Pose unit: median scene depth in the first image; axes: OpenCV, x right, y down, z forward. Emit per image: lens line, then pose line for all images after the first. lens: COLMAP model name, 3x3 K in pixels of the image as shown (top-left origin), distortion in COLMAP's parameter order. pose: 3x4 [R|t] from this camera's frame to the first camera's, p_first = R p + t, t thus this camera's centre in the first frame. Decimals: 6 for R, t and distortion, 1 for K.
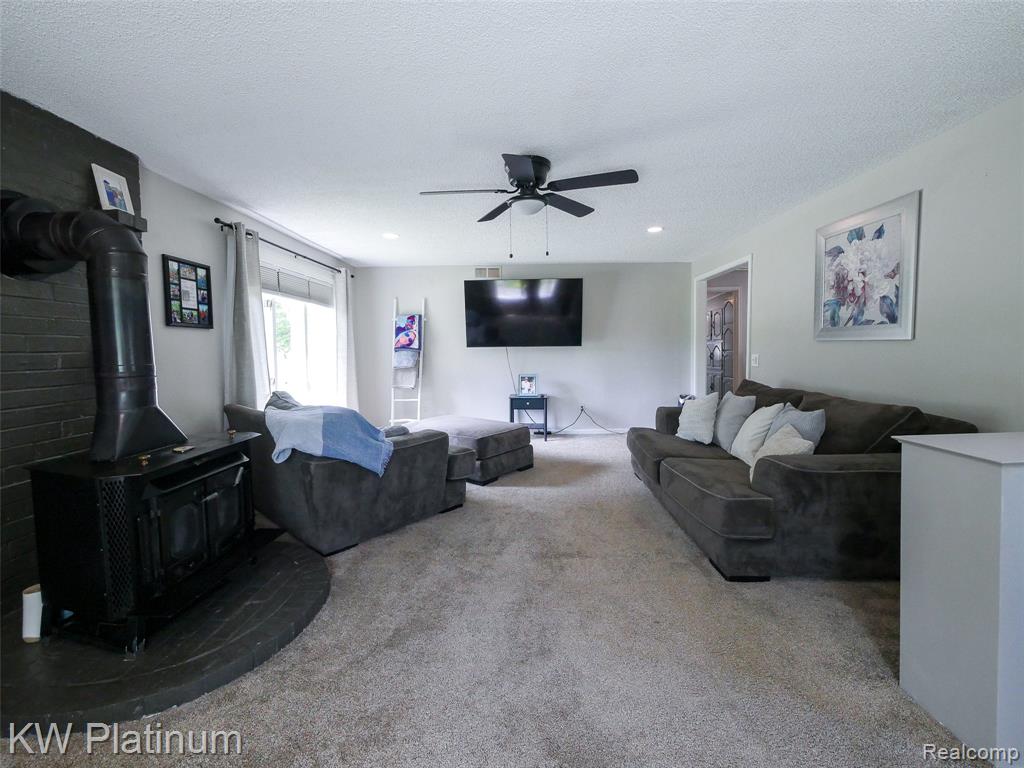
lens RADIAL K [[445.0, 0, 509.8], [0, 445.0, 380.1], [0, 0, 1]] dist [-0.004836, -0.000536]
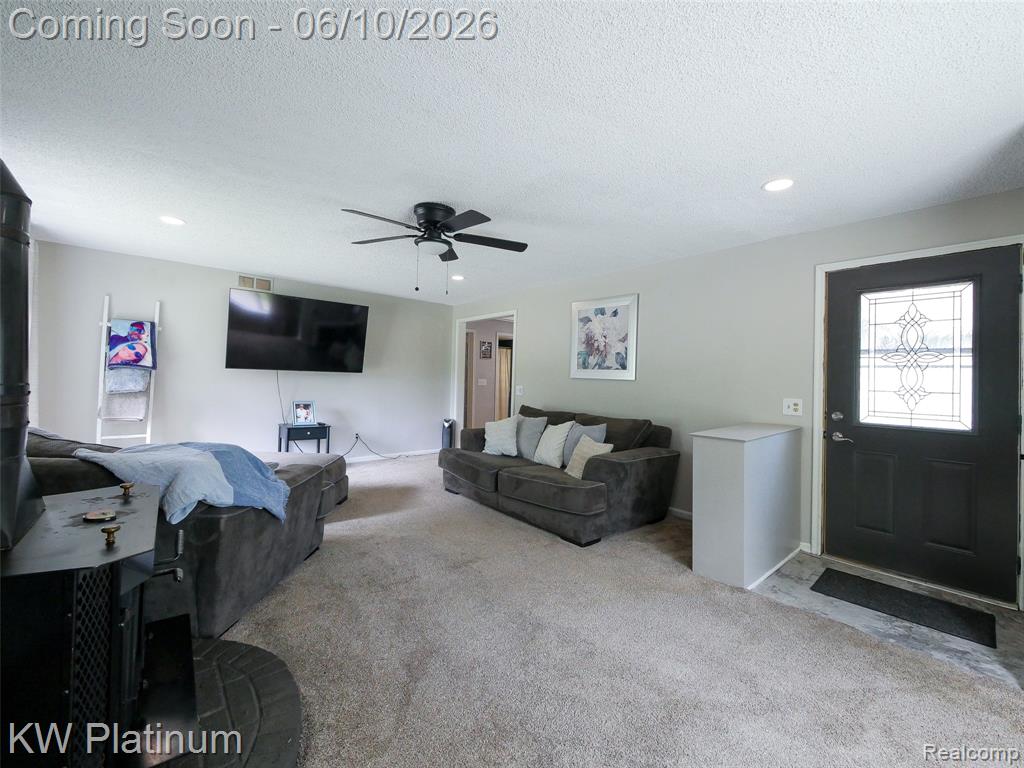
lens RADIAL K [[445.0, 0, 518.6], [0, 445.0, 380.3], [0, 0, 1]] dist [-0.004836, -0.000536]
pose [[0.726487, 0.031734, 0.686447, -0.473514], [0.010309, 0.998317, -0.057062, 0.001284], [-0.687102, 0.048531, 0.724938, 0.066135]]
